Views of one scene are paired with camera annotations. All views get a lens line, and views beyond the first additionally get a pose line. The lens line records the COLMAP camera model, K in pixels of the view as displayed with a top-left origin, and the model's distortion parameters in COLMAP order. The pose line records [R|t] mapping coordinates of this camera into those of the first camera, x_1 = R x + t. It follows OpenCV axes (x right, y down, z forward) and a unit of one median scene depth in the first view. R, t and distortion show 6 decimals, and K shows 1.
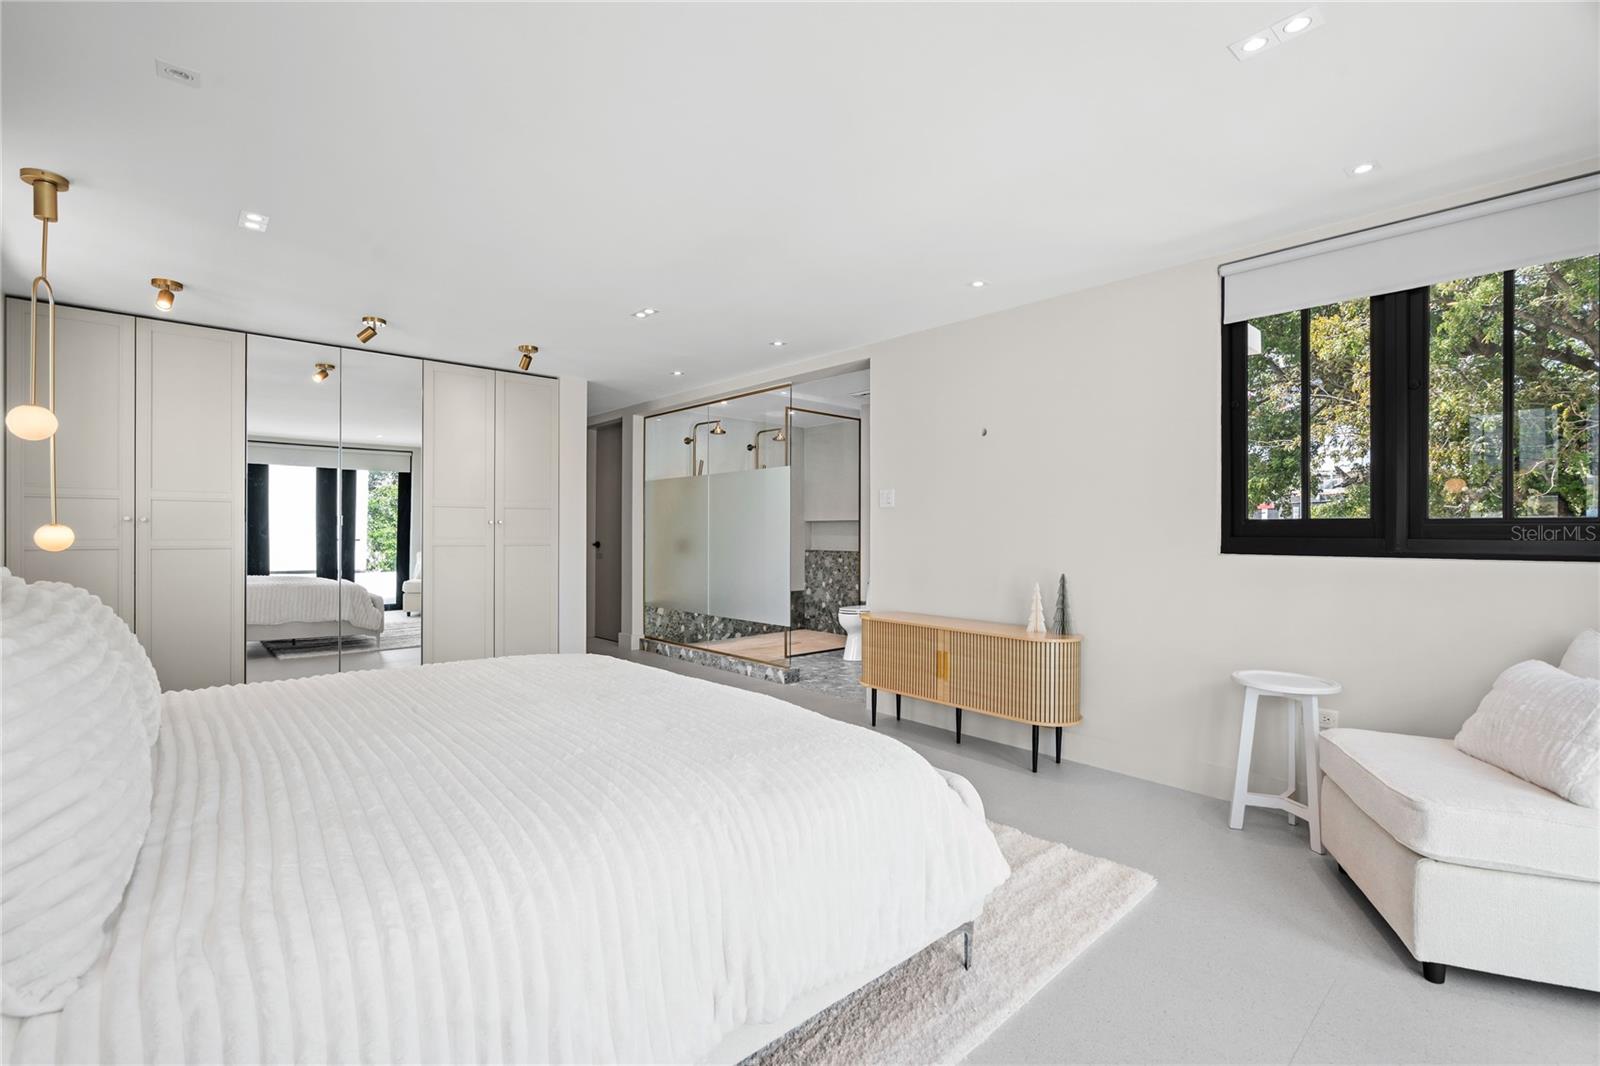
lens RADIAL K [[729.3, 0, 798.4], [0, 729.3, 522.6], [0, 0, 1]] dist [-0.001789, 0.000306]
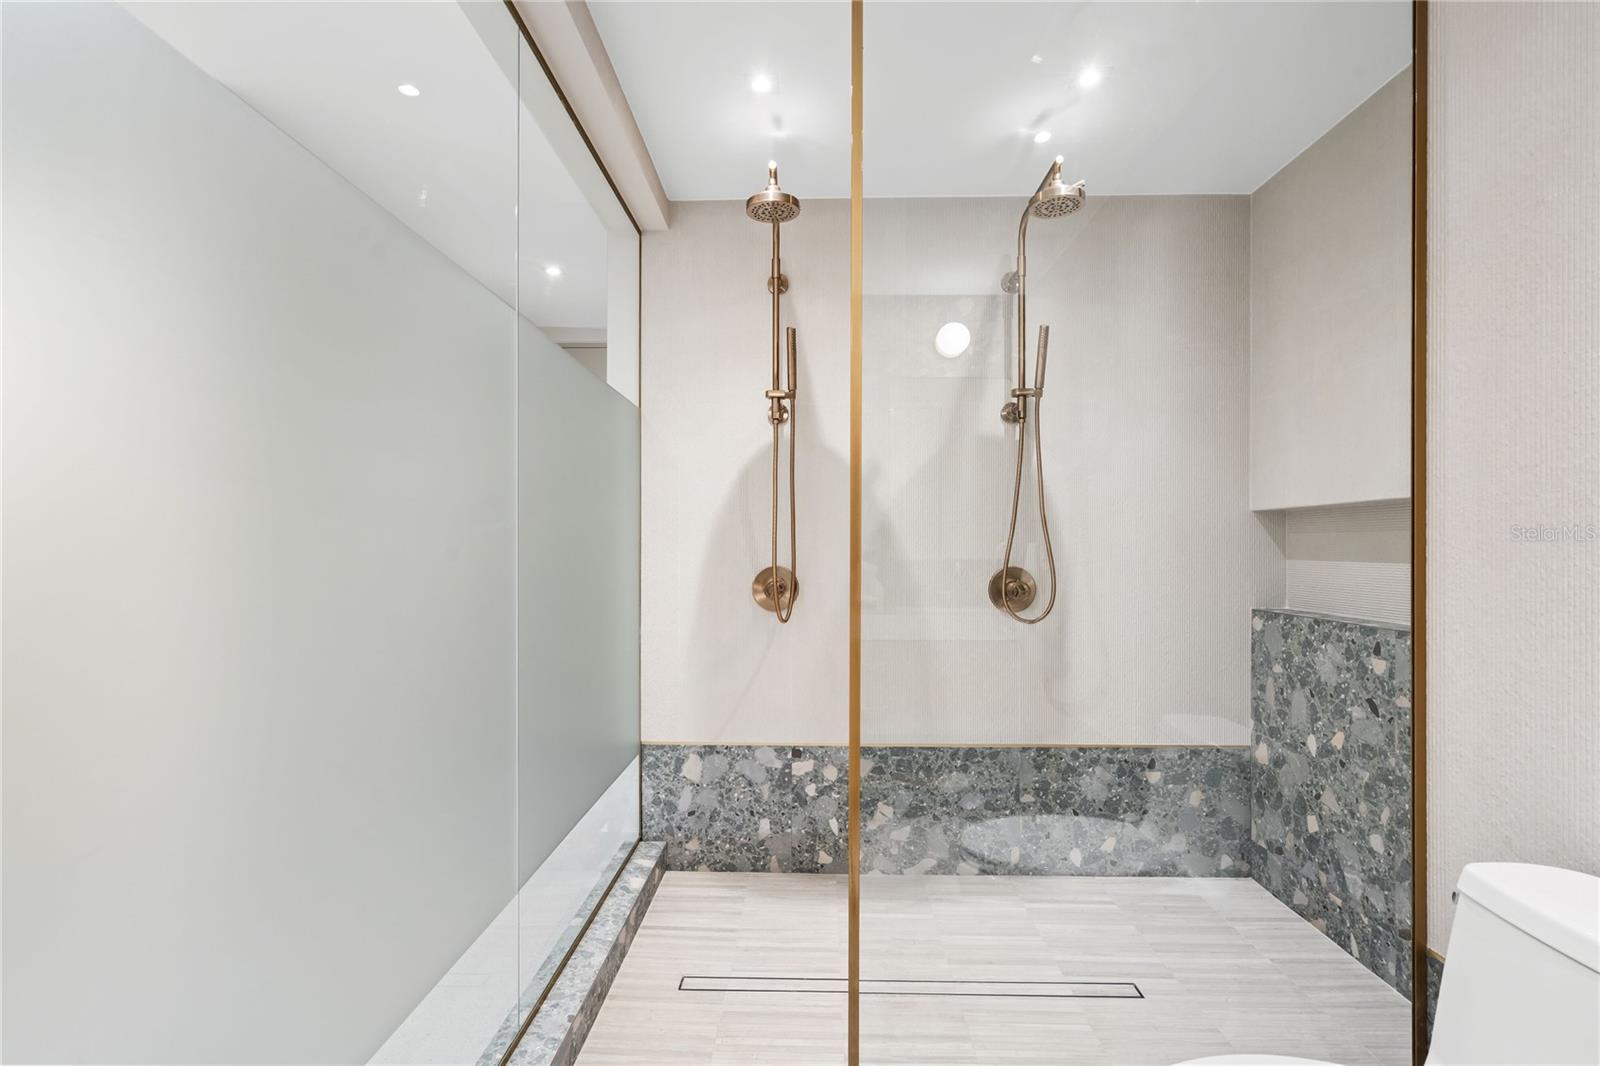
lens RADIAL K [[740.2, 0, 800.0], [0, 740.2, 533.0], [0, 0, 1]] dist [-0.001072, -0.000023]
pose [[0.728150, -0.011363, -0.685324, 0.086568], [0.006683, 0.999933, -0.009479, 0.008323], [0.685386, 0.002322, 0.728177, 0.687956]]
